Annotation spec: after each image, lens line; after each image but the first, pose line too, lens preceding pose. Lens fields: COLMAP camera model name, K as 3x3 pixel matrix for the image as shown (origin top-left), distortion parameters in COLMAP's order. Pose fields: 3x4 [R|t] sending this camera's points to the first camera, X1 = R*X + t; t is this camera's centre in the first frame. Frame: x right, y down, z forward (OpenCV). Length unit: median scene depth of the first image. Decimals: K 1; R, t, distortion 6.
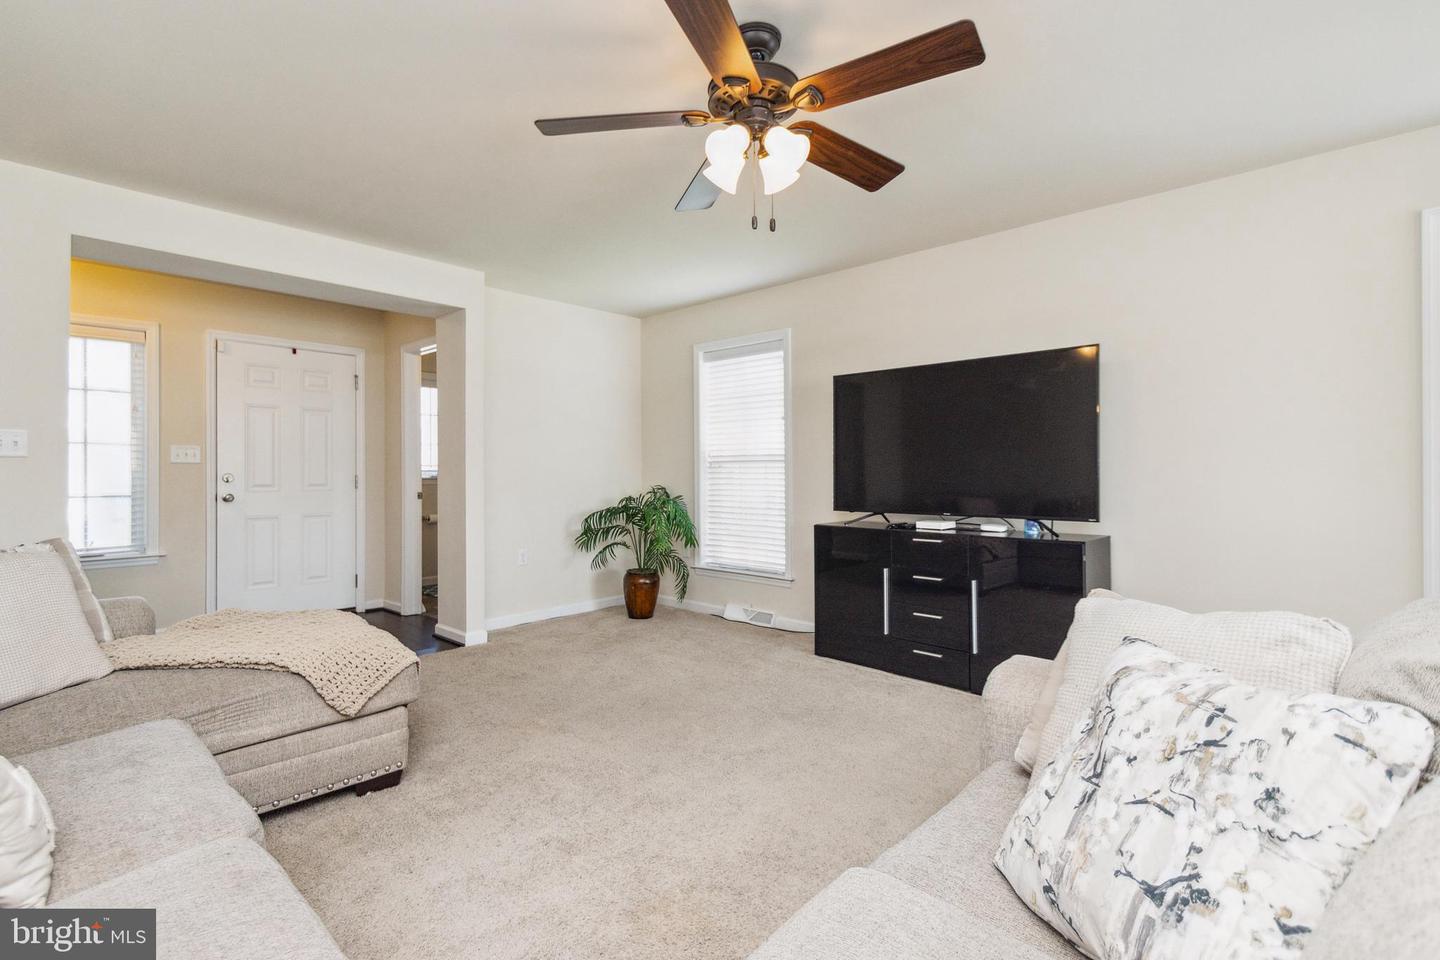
lens RADIAL K [[665.9, 0, 719.1], [0, 665.9, 473.4], [0, 0, 1]] dist [-0.000531, 0.000018]
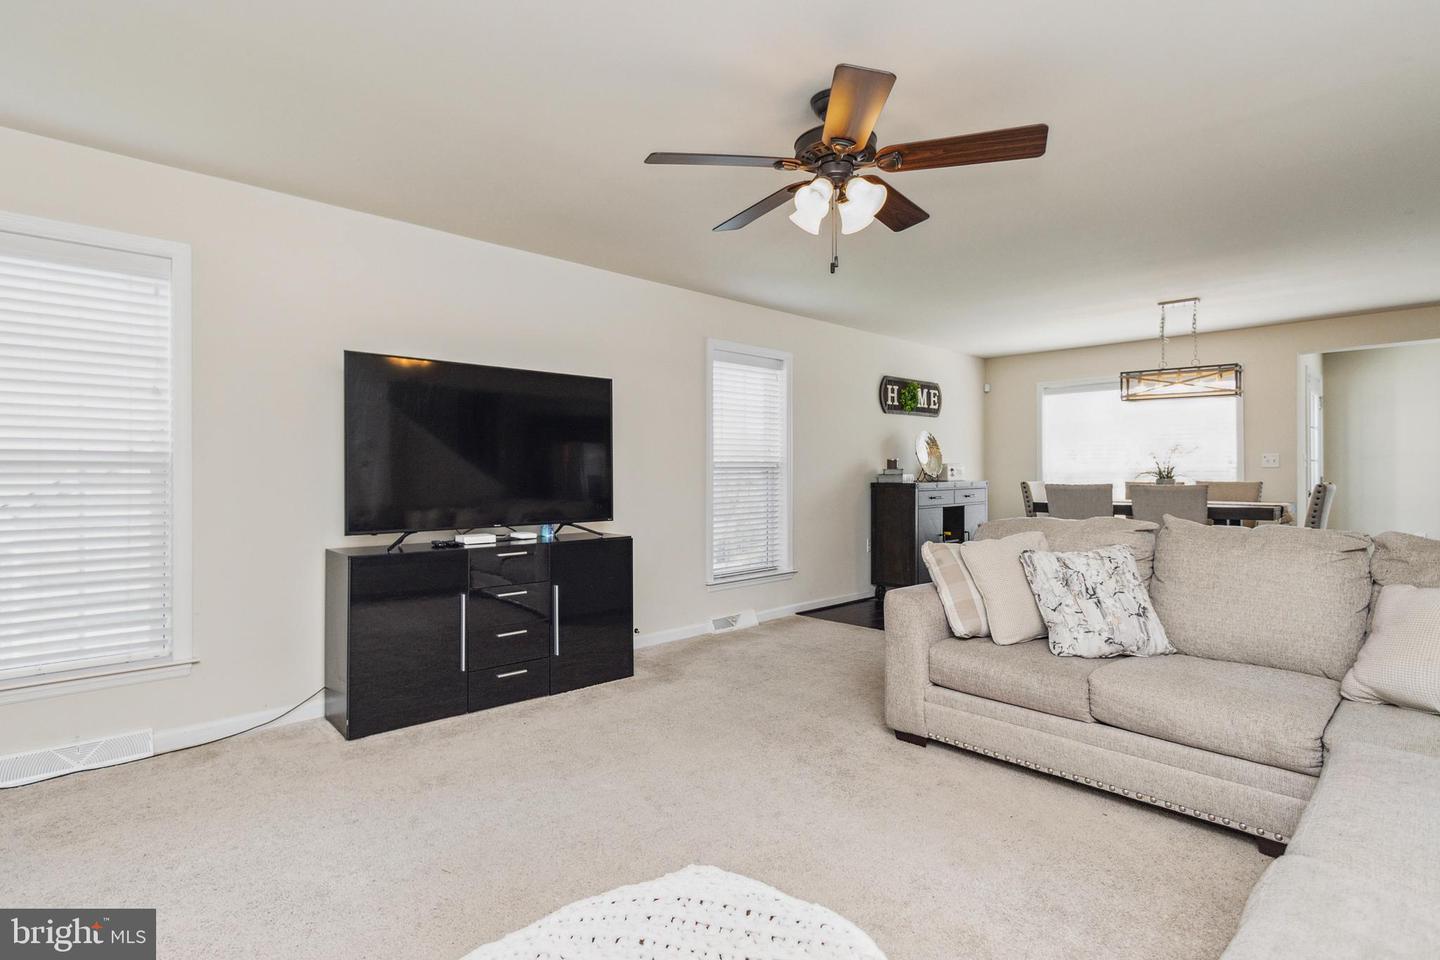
lens RADIAL K [[734.2, 0, 717.8], [0, 734.2, 486.7], [0, 0, 1]] dist [0.019976, -0.000380]
pose [[0.082292, -0.013582, 0.996516, -0.687977], [0.005461, 0.999898, 0.013177, -0.006263], [-0.996593, 0.004357, 0.082358, 0.623978]]
